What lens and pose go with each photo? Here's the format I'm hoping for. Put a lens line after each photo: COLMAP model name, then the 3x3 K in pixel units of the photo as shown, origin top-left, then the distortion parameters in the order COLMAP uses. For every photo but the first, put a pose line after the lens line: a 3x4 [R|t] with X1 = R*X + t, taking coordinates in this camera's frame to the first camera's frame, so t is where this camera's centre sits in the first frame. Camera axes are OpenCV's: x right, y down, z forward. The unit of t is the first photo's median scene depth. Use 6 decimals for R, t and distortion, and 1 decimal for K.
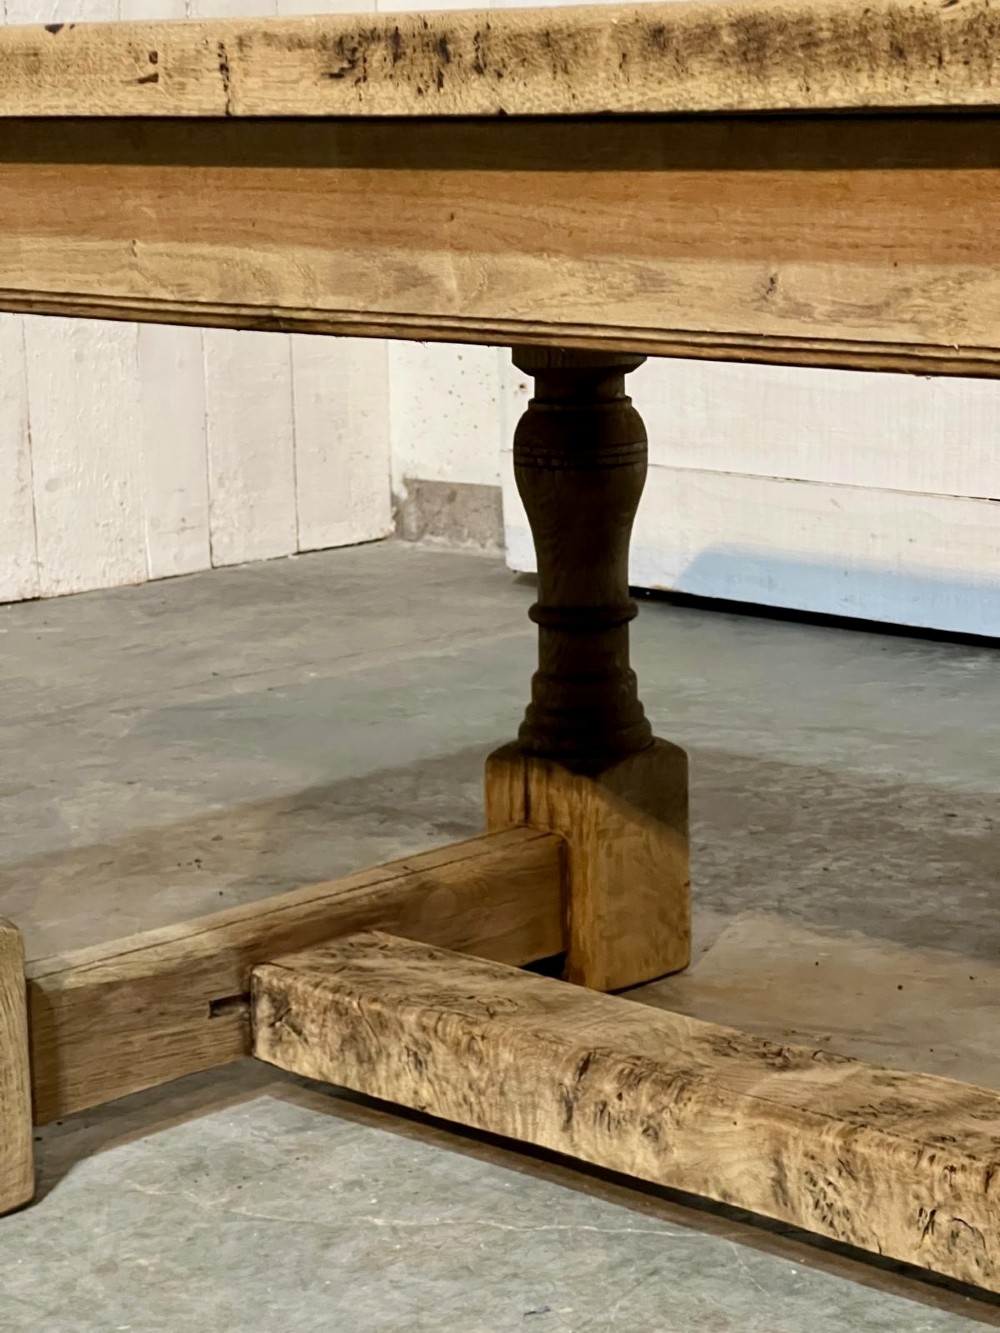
lens RADIAL K [[2958.6, 0, 533.4], [0, 2958.6, 664.4], [0, 0, 1]] dist [0.053024, 2.691270]
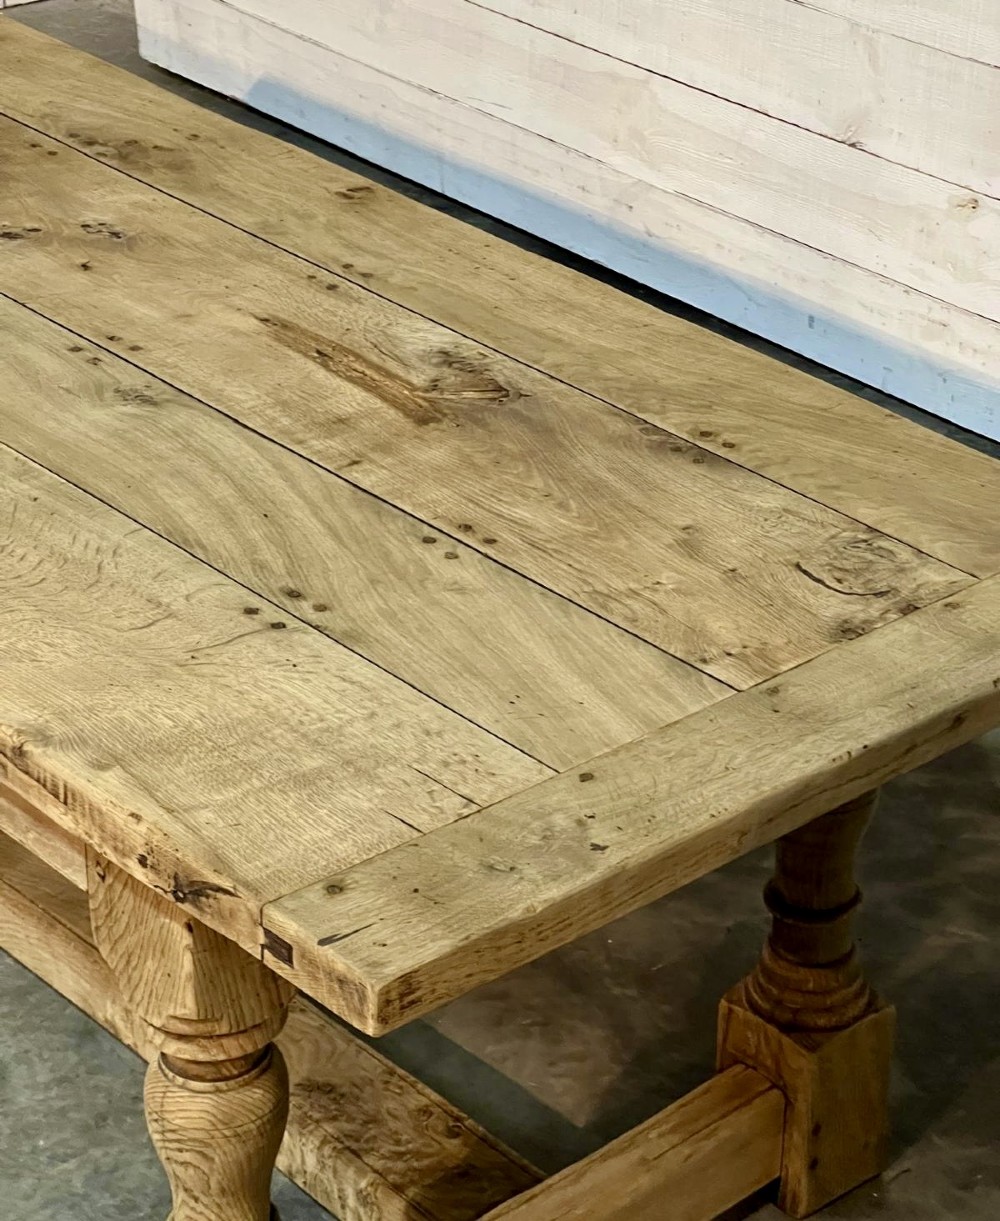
lens RADIAL K [[2978.7, 0, 531.3], [0, 2978.7, 573.1], [0, 0, 1]] dist [-0.326236, 8.403142]
pose [[0.995111, 0.074313, -0.065057, 0.576524], [-0.052072, 0.954459, 0.293762, -0.460268], [0.083925, -0.288938, 0.953662, -0.604541]]
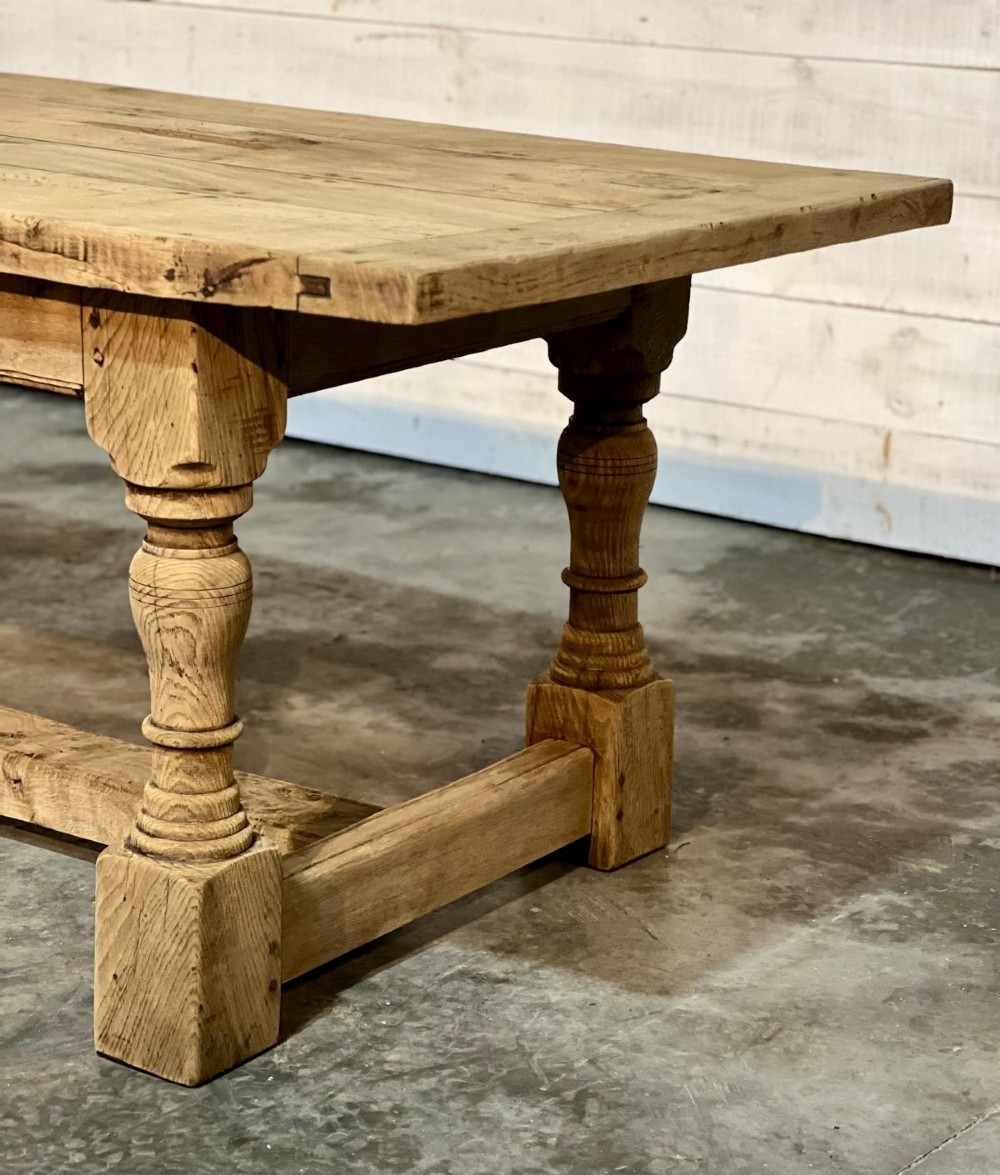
lens RADIAL K [[2960.6, 0, 515.1], [0, 2960.6, 641.8], [0, 0, 1]] dist [-0.129316, 6.239905]
pose [[0.990291, 0.003123, 0.138974, 0.361026], [-0.015370, 0.996077, 0.087142, -0.027380], [-0.138157, -0.088432, 0.986455, -0.896696]]
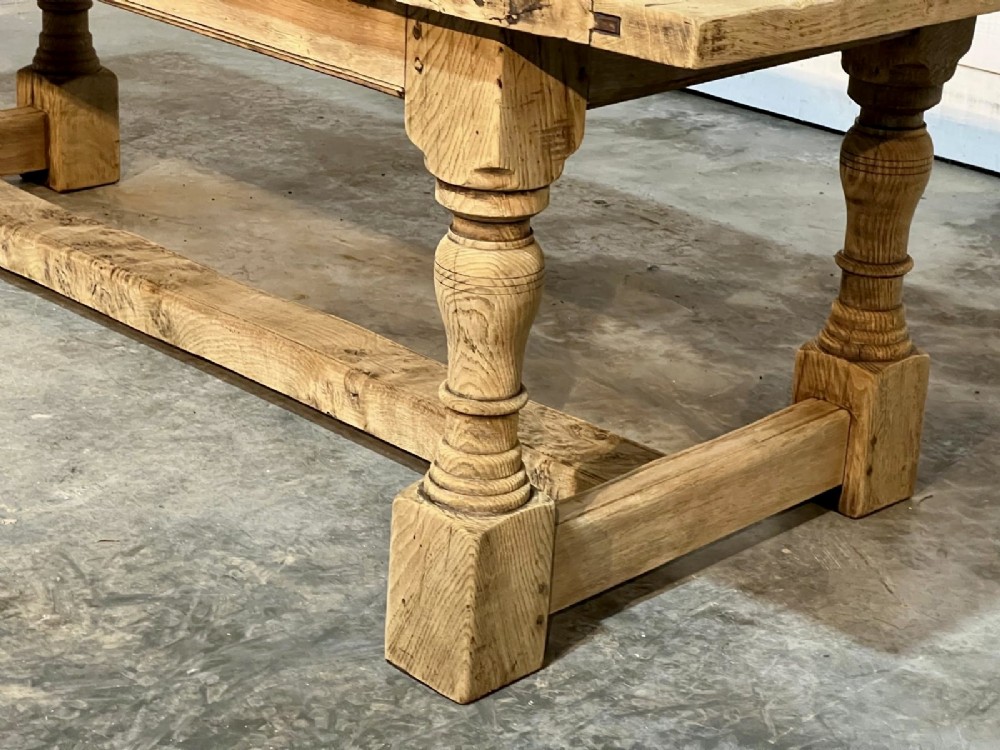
lens RADIAL K [[2219.5, 0, 500.3], [0, 2219.5, 355.2], [0, 0, 1]] dist [0.053024, 2.691270]
pose [[0.997009, 0.077124, -0.005003, 0.414402], [-0.075086, 0.981928, 0.173724, -0.085656], [0.018311, -0.172828, 0.984782, -0.676627]]
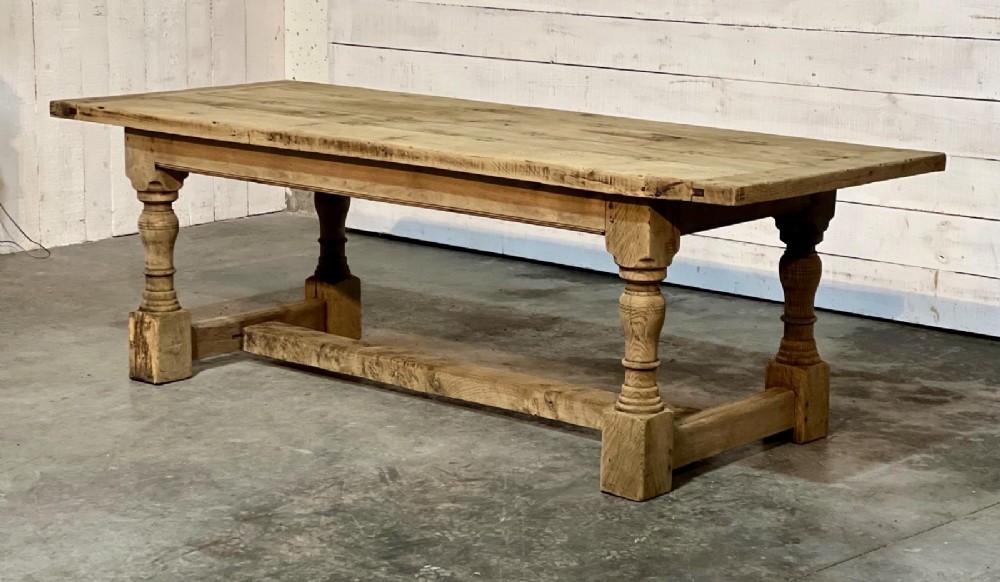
lens RADIAL K [[2215.1, 0, 493.3], [0, 2215.1, 254.0], [0, 0, 1]] dist [-0.049731, 5.380844]
pose [[0.998921, 0.021077, 0.041381, 0.124072], [-0.020494, 0.999685, -0.014458, 0.042361], [-0.041672, 0.013595, 0.999039, -2.126009]]
